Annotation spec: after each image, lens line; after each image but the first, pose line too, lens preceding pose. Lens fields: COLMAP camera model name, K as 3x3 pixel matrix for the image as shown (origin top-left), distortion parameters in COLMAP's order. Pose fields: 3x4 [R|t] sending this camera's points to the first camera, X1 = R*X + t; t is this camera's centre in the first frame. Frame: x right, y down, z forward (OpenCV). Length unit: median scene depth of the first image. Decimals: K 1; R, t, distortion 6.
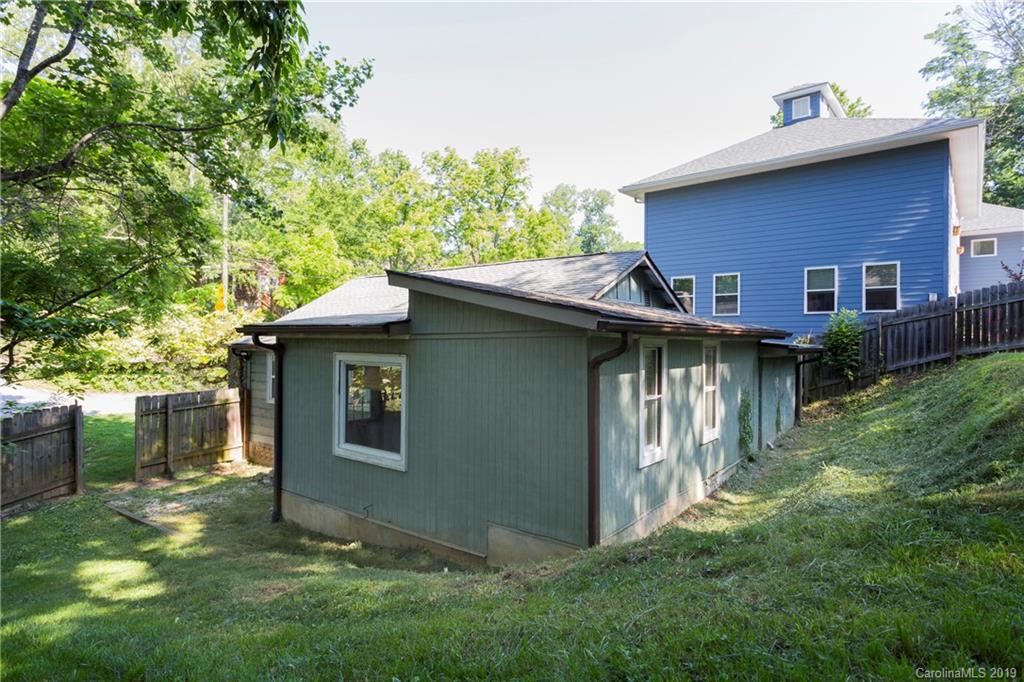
lens RADIAL K [[550.8, 0, 527.3], [0, 550.8, 361.3], [0, 0, 1]] dist [-0.003346, 0.000889]
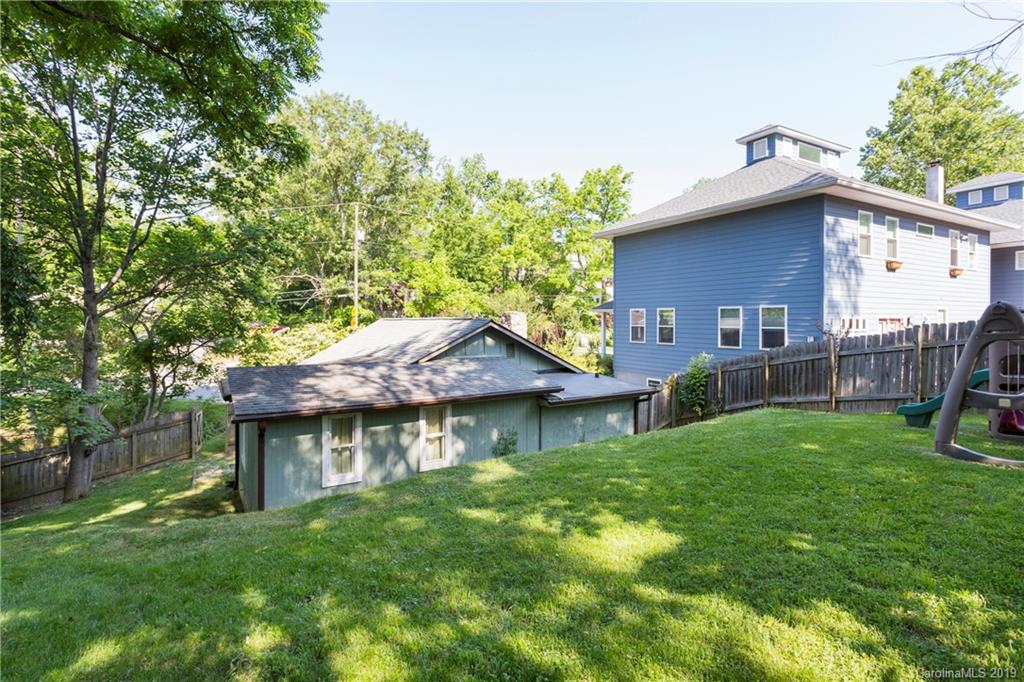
lens RADIAL K [[496.7, 0, 509.9], [0, 496.7, 342.4], [0, 0, 1]] dist [-0.003187, 0.003463]
pose [[0.939013, 0.008324, -0.343780, 0.499229], [-0.008294, 0.999964, 0.001558, -0.104712], [0.343781, 0.001389, 0.939049, -0.111038]]
